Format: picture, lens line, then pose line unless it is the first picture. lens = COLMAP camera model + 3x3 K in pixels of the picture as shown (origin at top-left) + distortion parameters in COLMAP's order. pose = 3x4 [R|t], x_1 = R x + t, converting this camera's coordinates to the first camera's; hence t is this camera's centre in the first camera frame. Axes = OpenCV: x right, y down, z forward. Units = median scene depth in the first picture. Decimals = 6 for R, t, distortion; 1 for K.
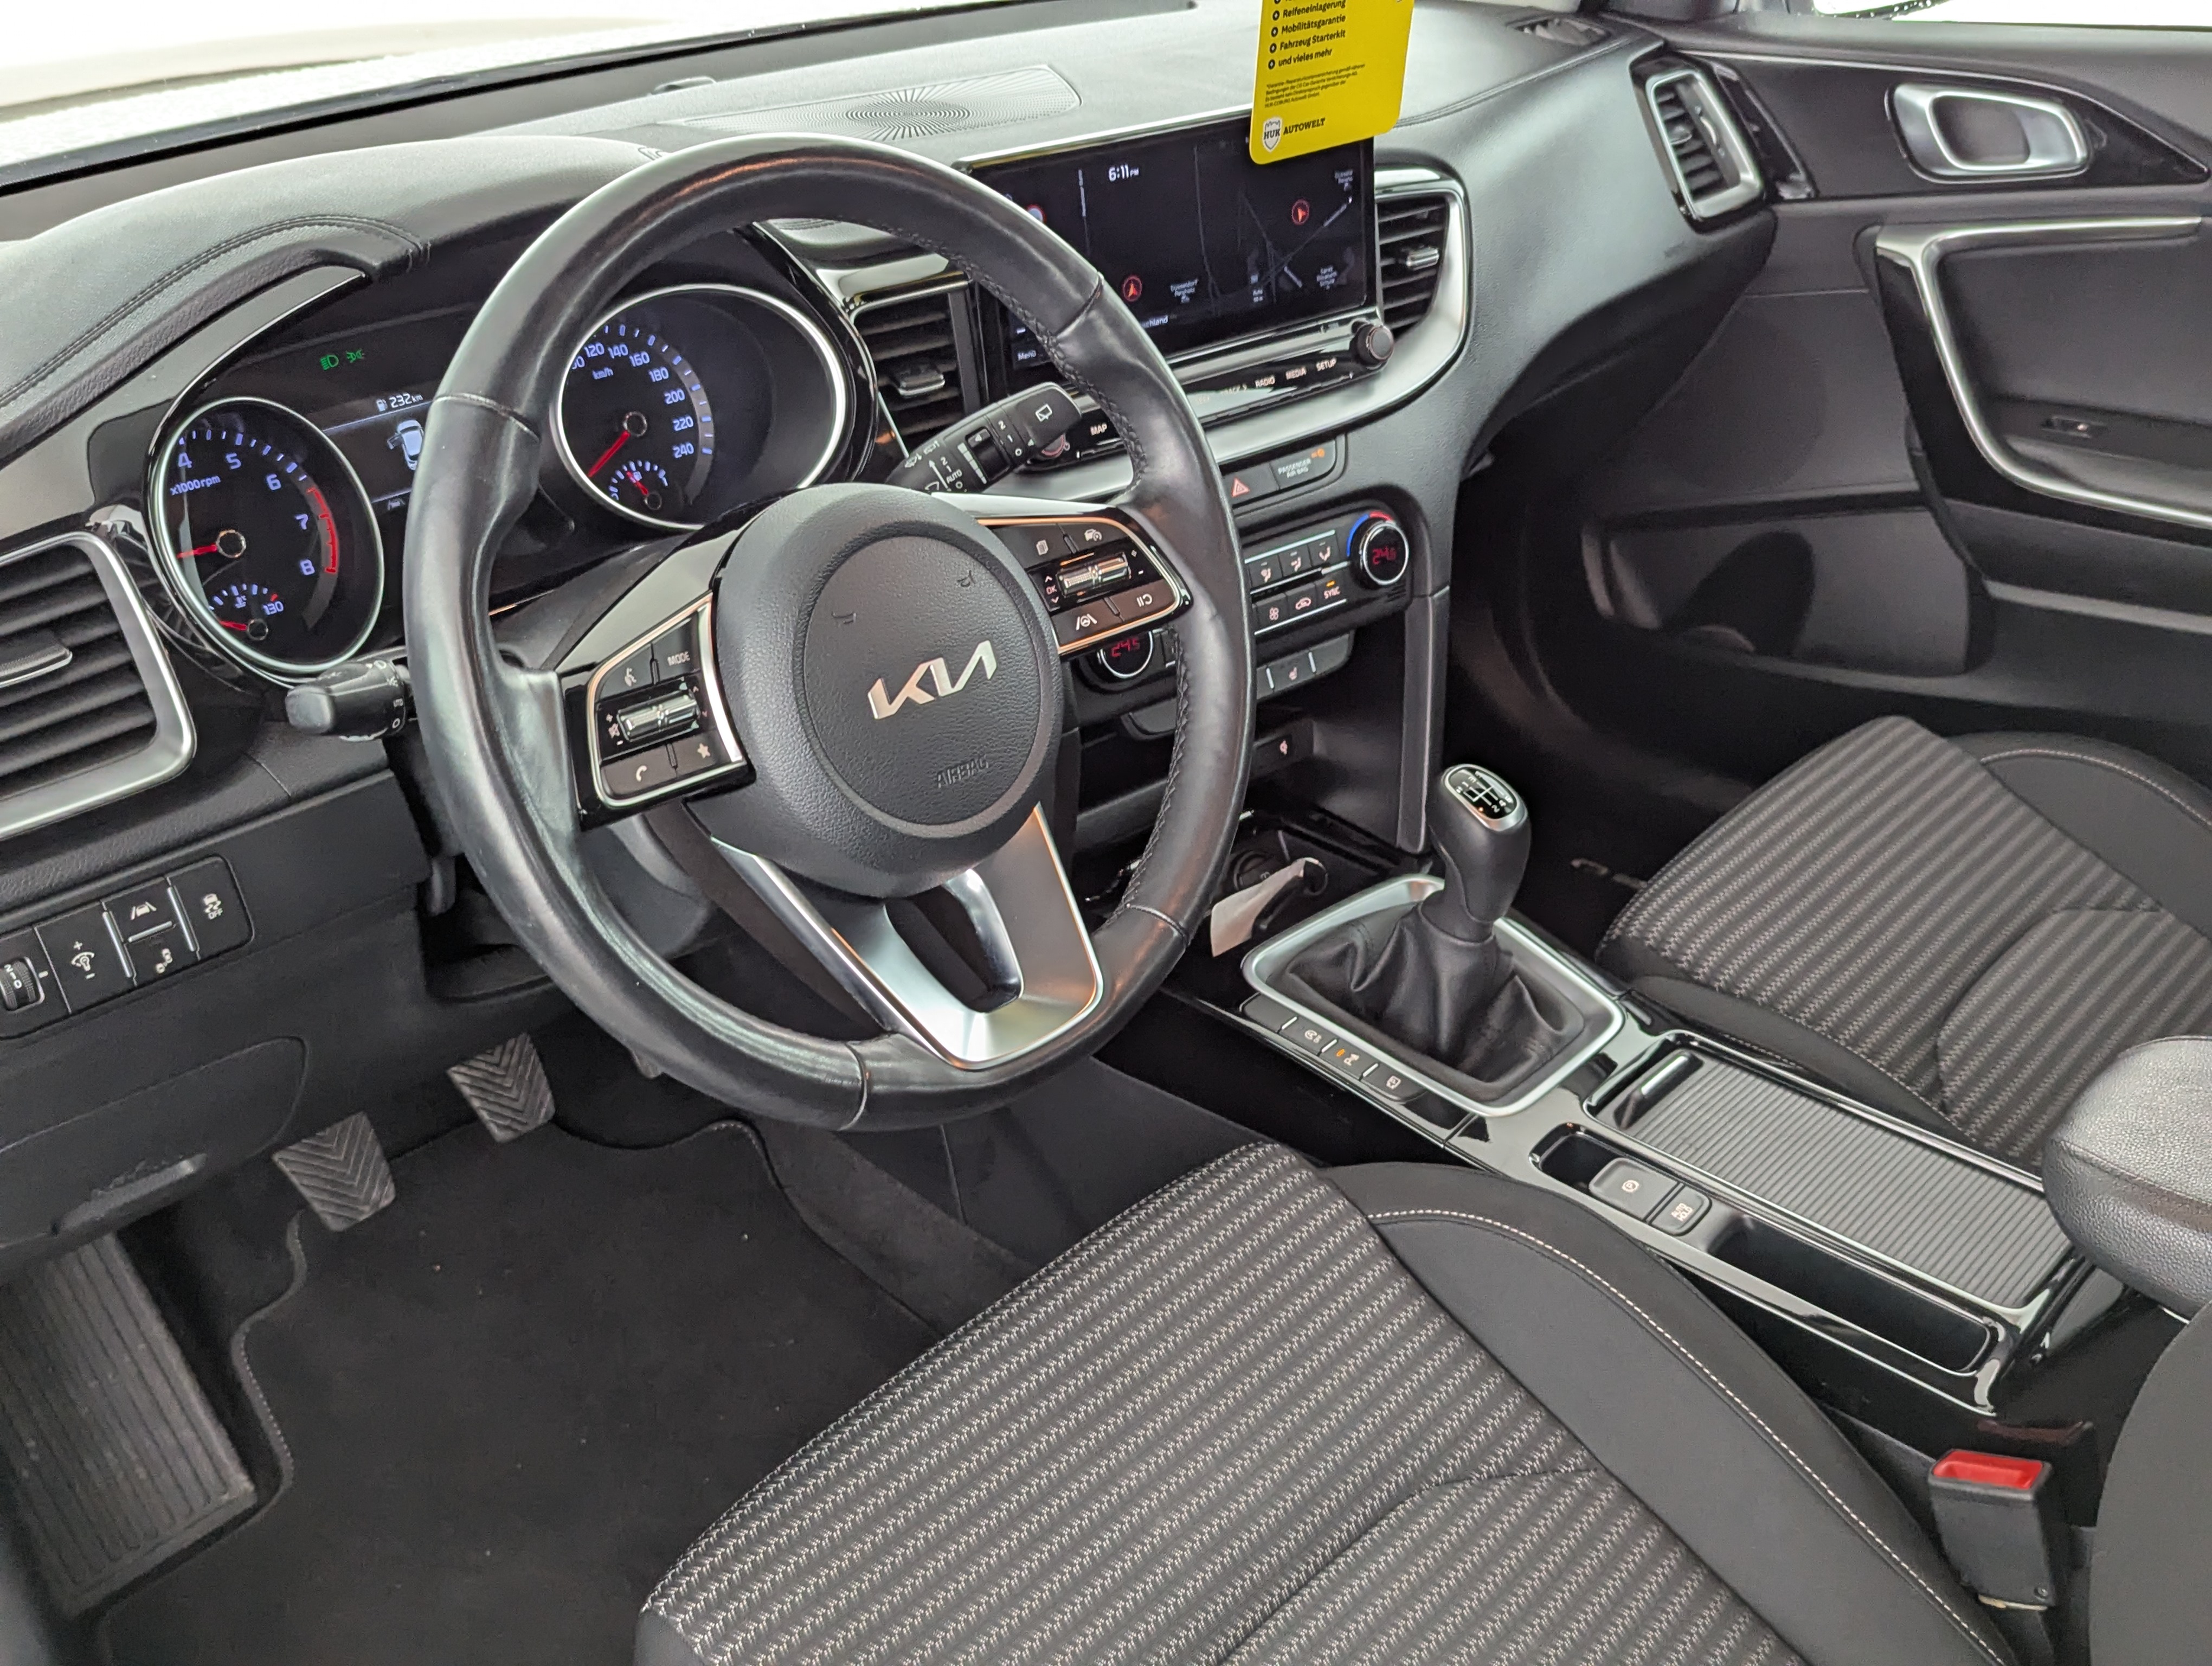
lens RADIAL K [[2123.9, 0, 1104.9], [0, 2123.9, 778.7], [0, 0, 1]] dist [0.048586, 0.001955]
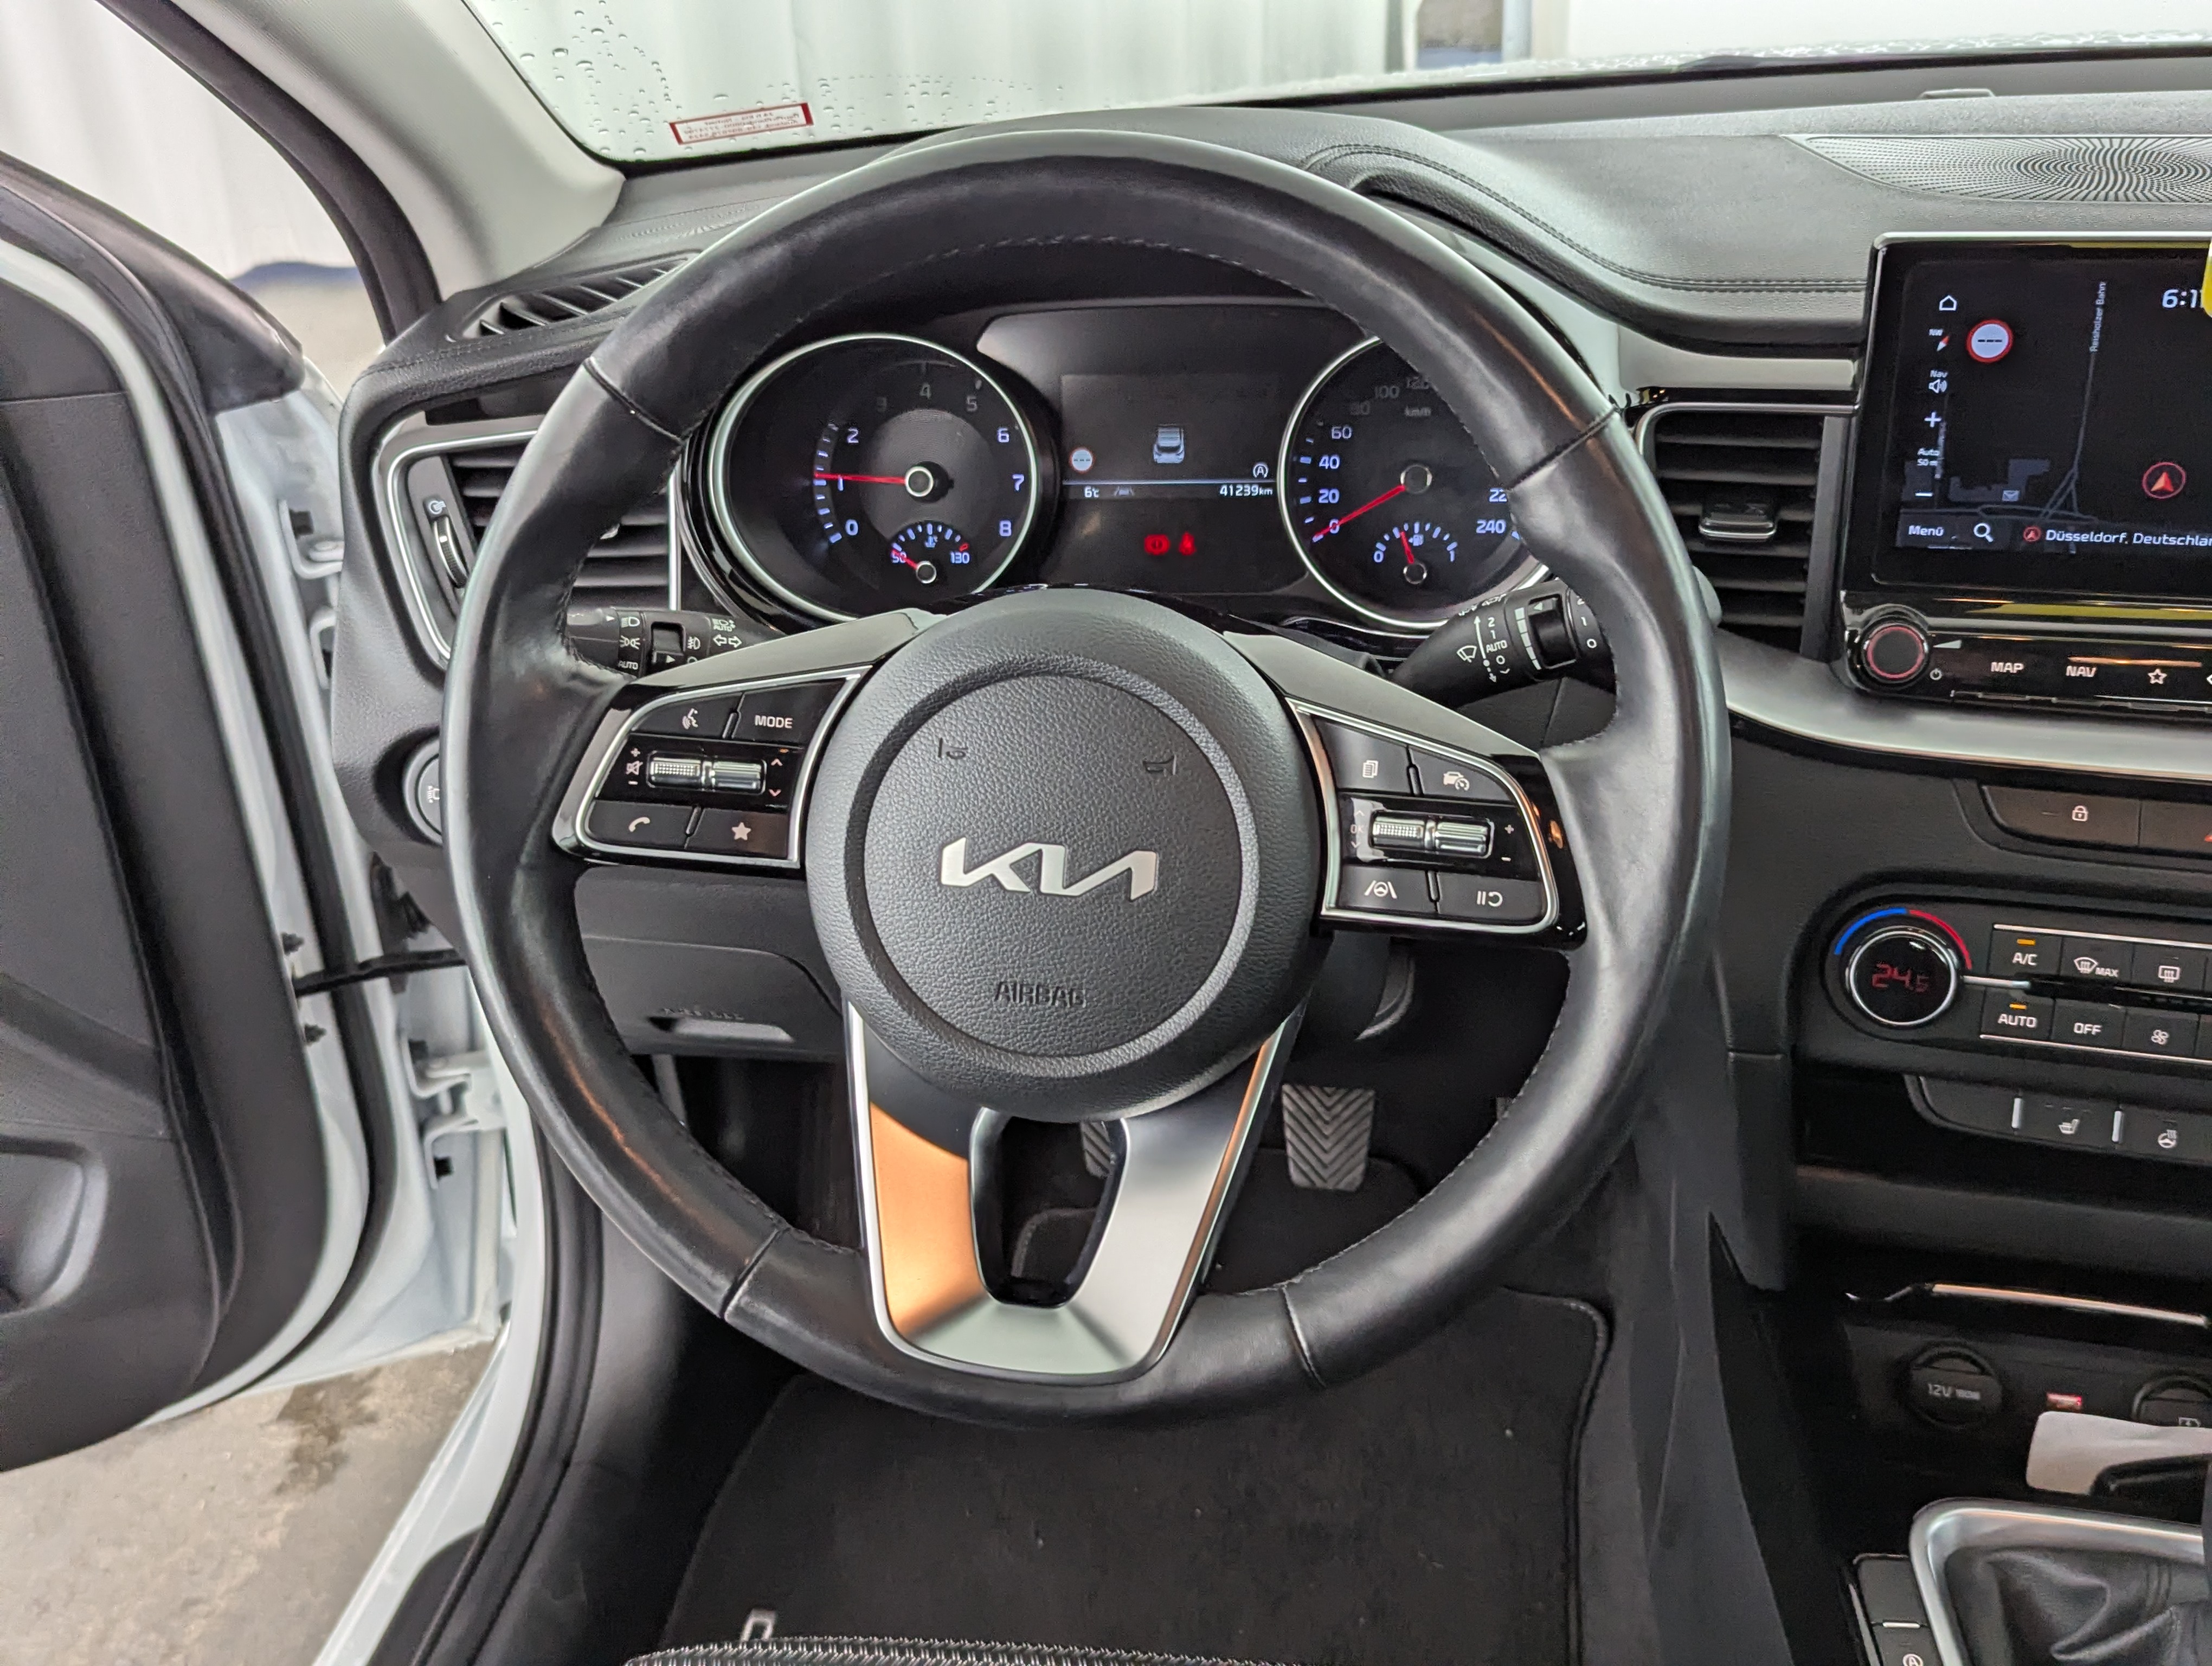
lens RADIAL K [[2097.9, 0, 1106.0], [0, 2097.9, 833.0], [0, 0, 1]] dist [0.034095, -0.000038]
pose [[0.580994, 0.376937, -0.721363, 0.318680], [-0.347092, 0.916409, 0.199303, -0.146786], [0.736188, 0.134586, 0.663260, 0.354577]]
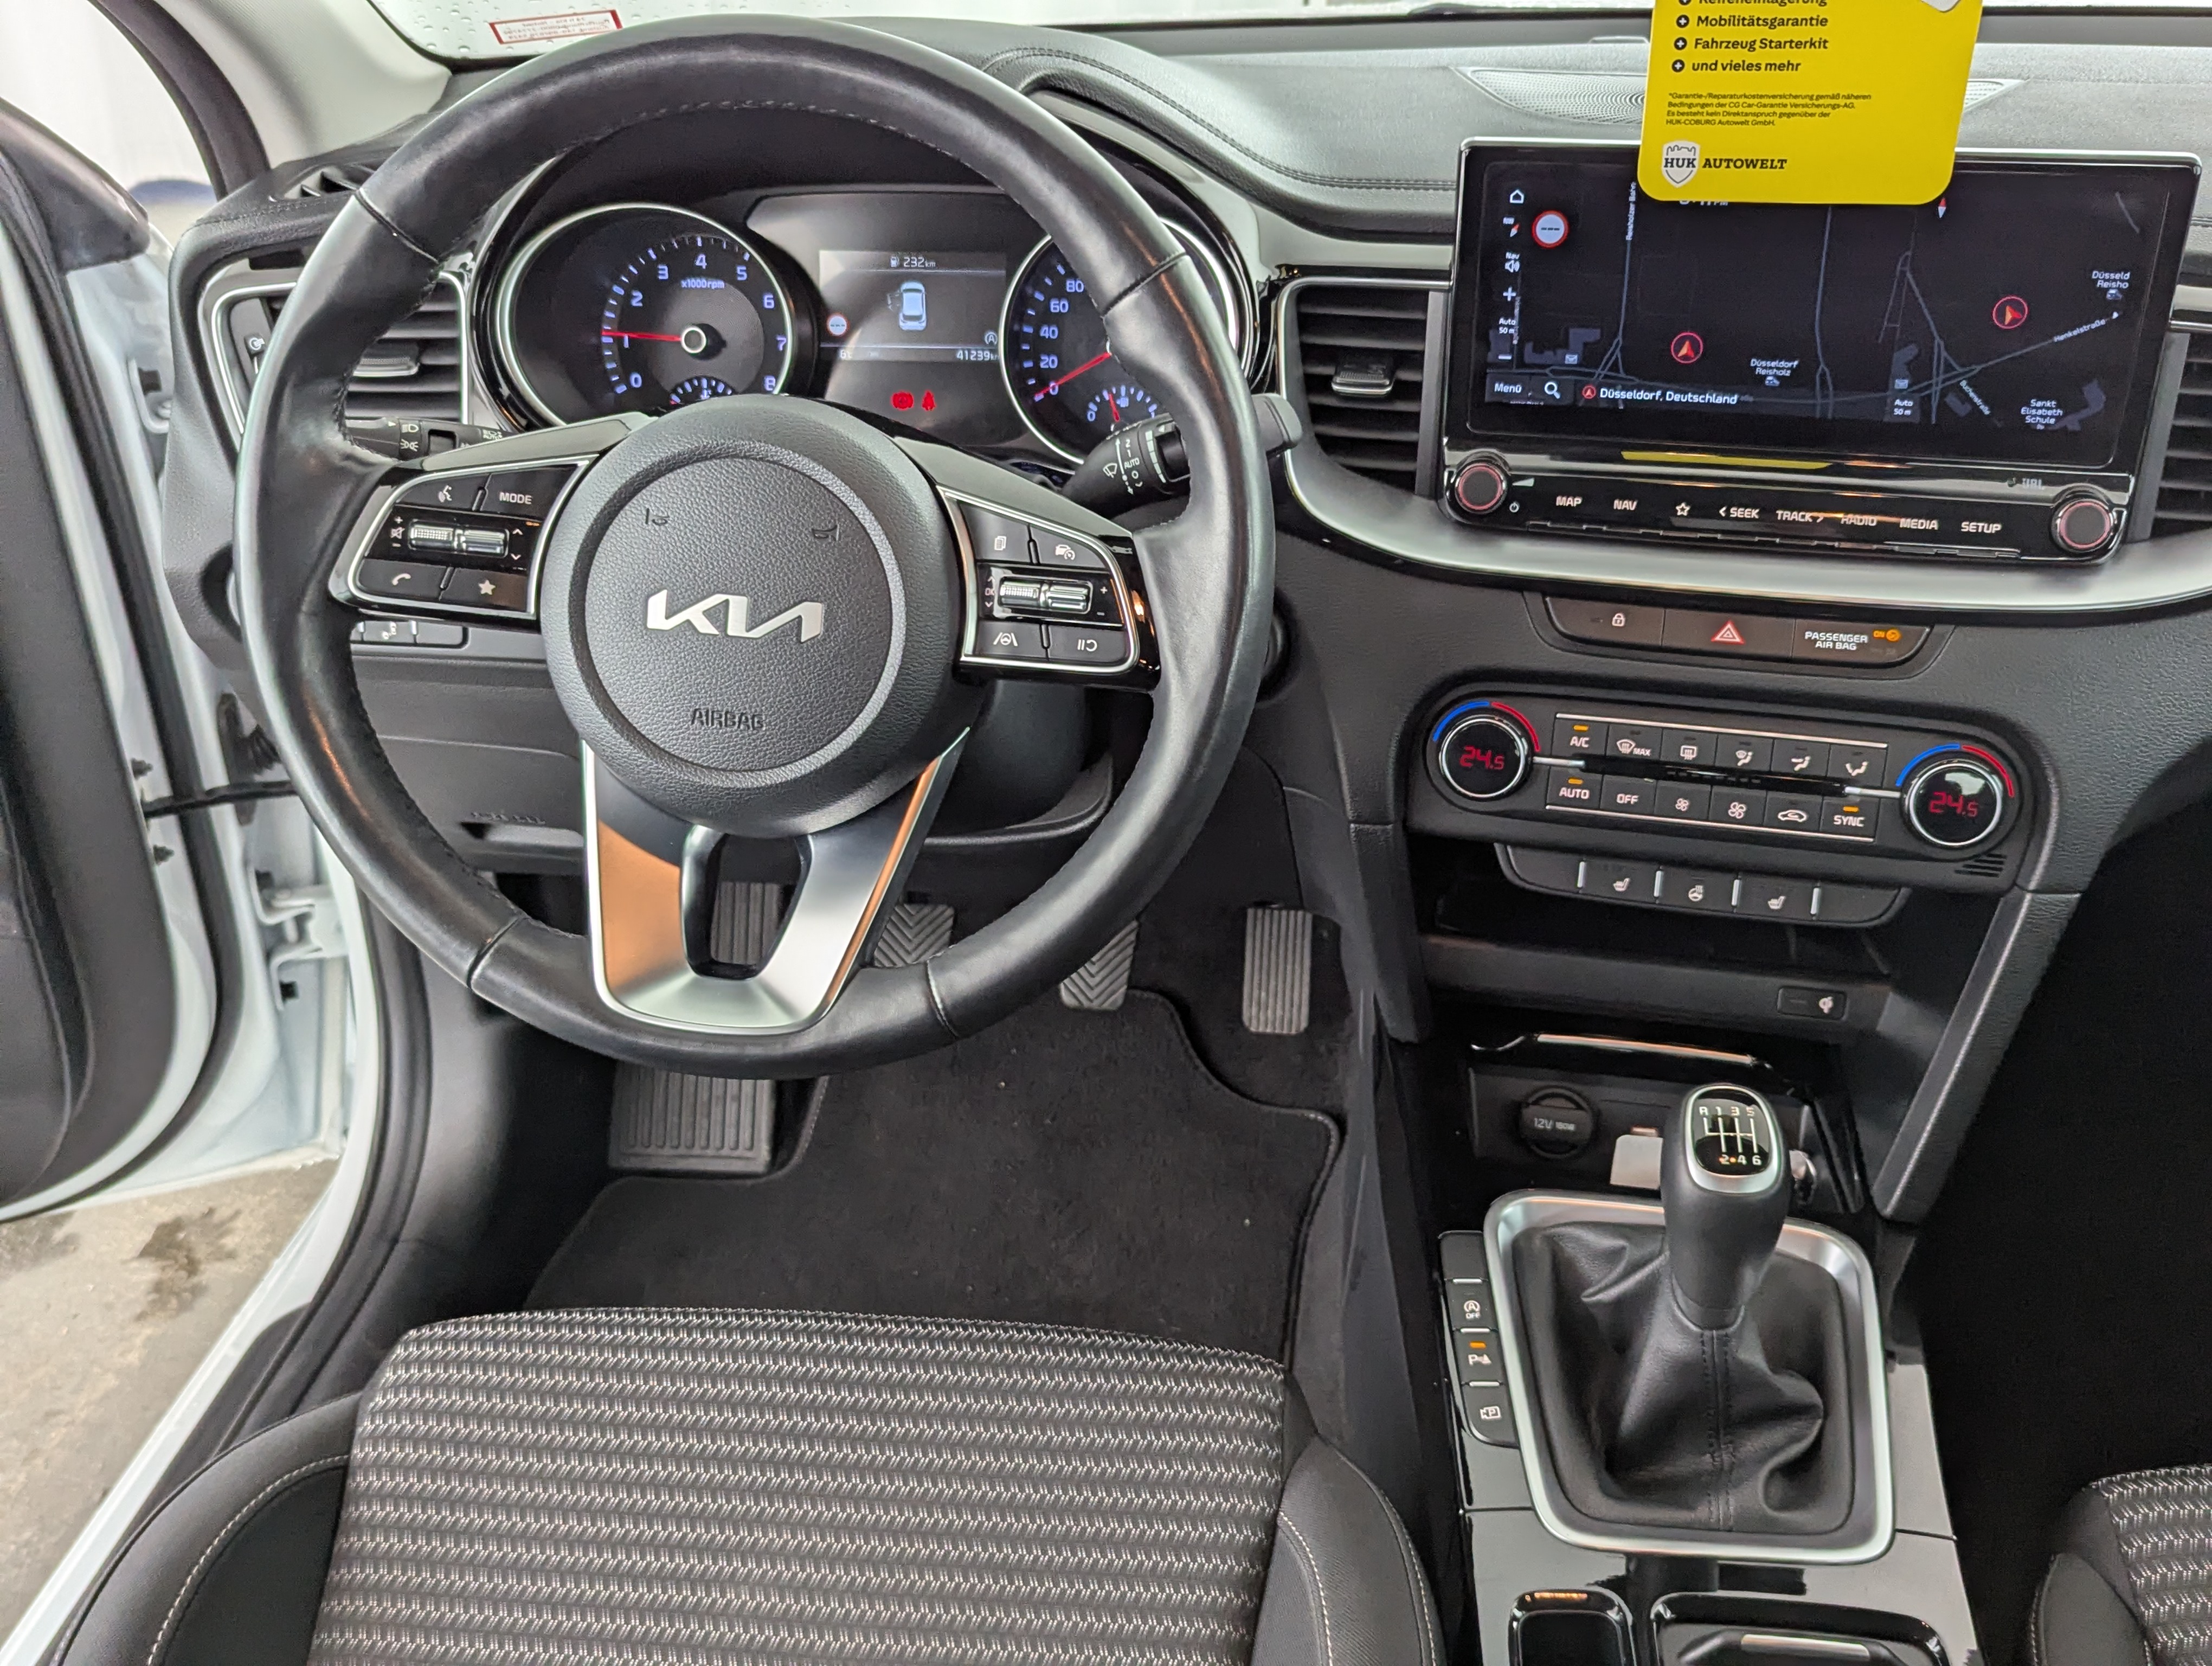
lens RADIAL K [[2102.1, 0, 1153.0], [0, 2102.1, 838.4], [0, 0, 1]] dist [0.039536, -0.014006]
pose [[0.616097, 0.397054, -0.680274, 0.481104], [-0.371078, 0.908118, 0.193968, -0.141110], [0.694785, 0.132931, 0.706826, 0.332394]]
